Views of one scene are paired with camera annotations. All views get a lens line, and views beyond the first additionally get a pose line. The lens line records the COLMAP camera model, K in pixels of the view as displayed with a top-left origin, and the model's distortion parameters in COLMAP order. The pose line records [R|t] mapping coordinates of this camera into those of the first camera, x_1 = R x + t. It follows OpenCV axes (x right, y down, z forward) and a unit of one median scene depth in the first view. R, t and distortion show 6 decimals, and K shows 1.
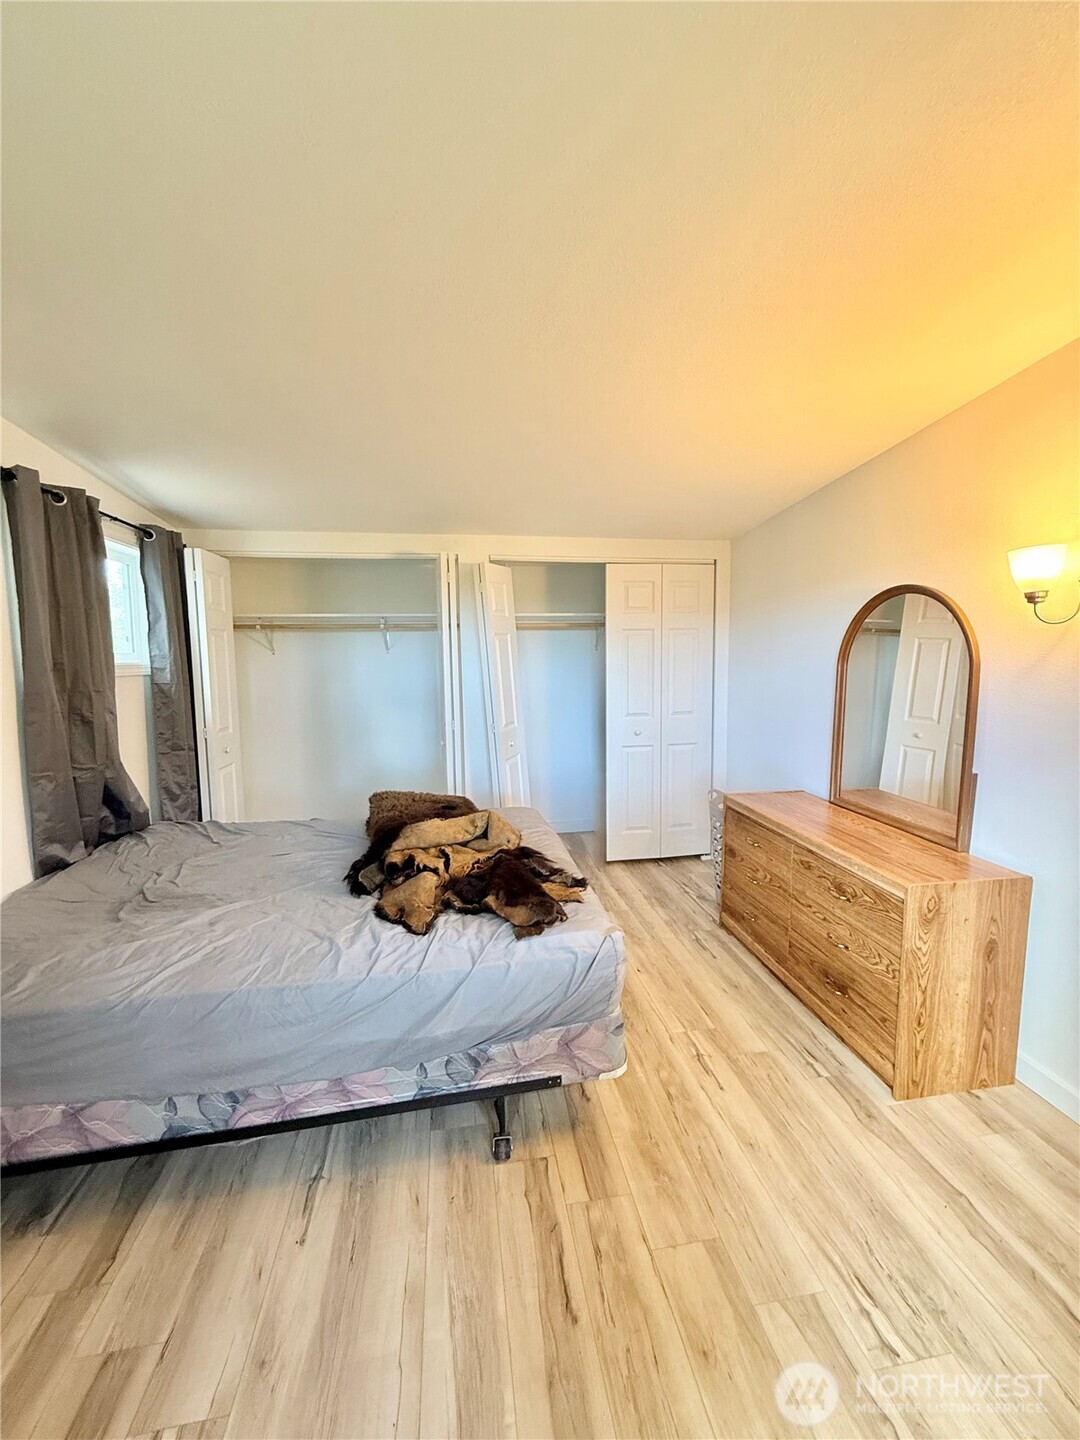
lens RADIAL K [[573.8, 0, 541.6], [0, 573.8, 714.9], [0, 0, 1]] dist [-0.000115, 0.000018]
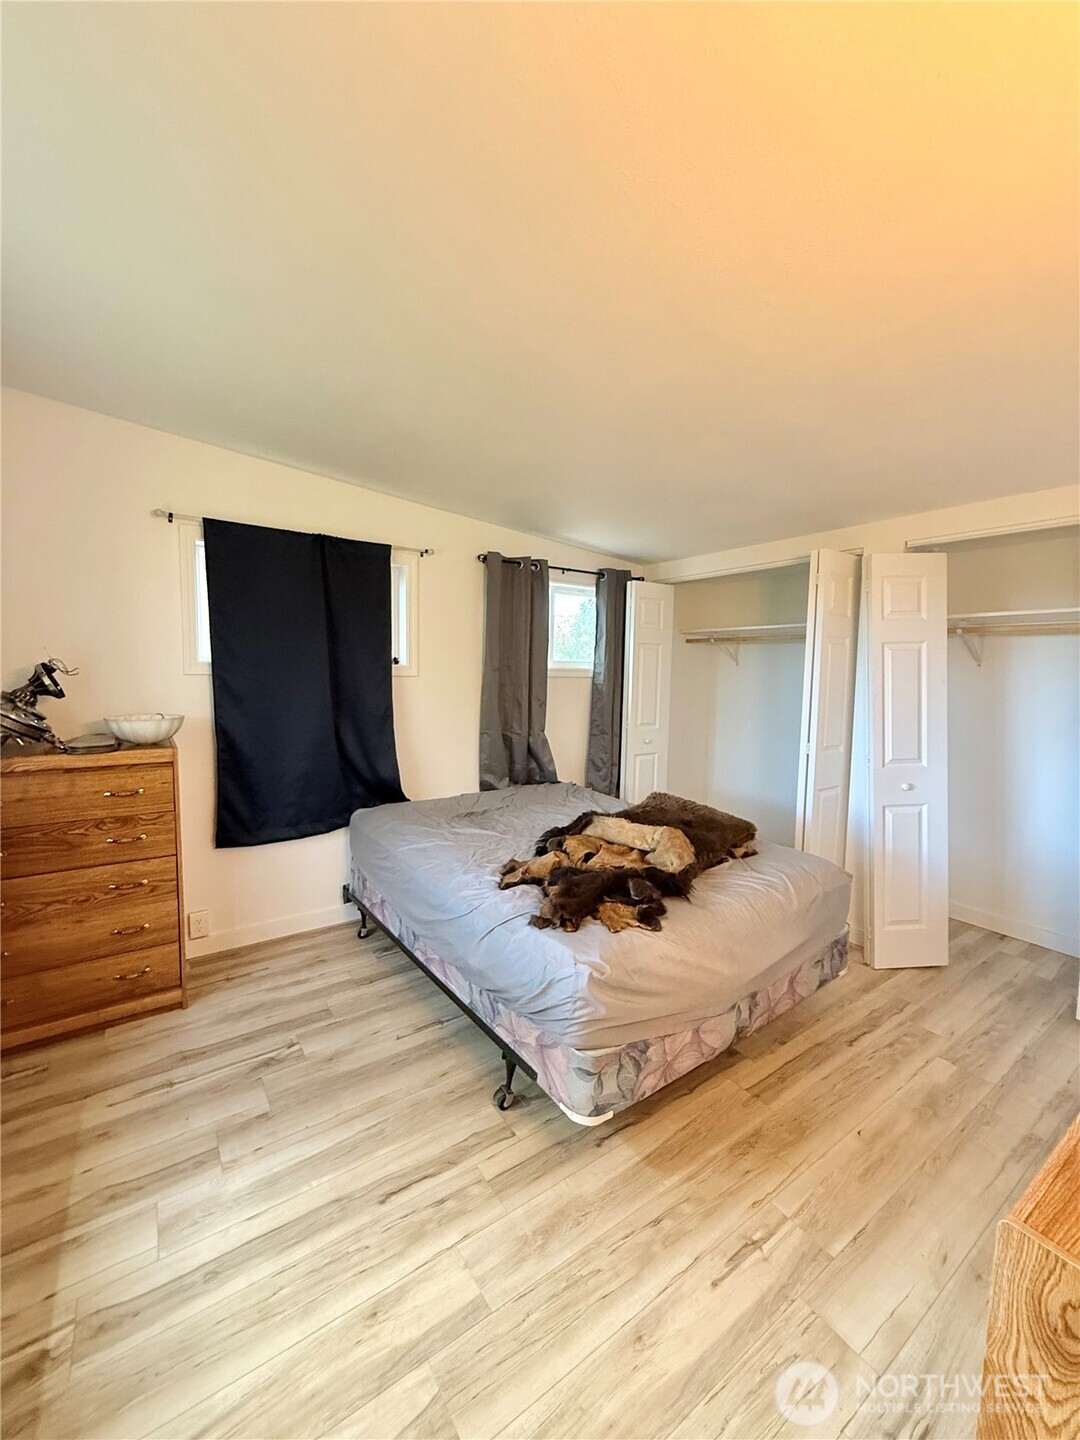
lens RADIAL K [[573.8, 0, 541.6], [0, 573.8, 714.9], [0, 0, 1]] dist [-0.000115, 0.000018]
pose [[0.428226, 0.093744, -0.898796, 0.903766], [-0.114091, 0.992255, 0.049134, -0.058464], [0.896441, 0.081503, 0.435604, 0.513260]]
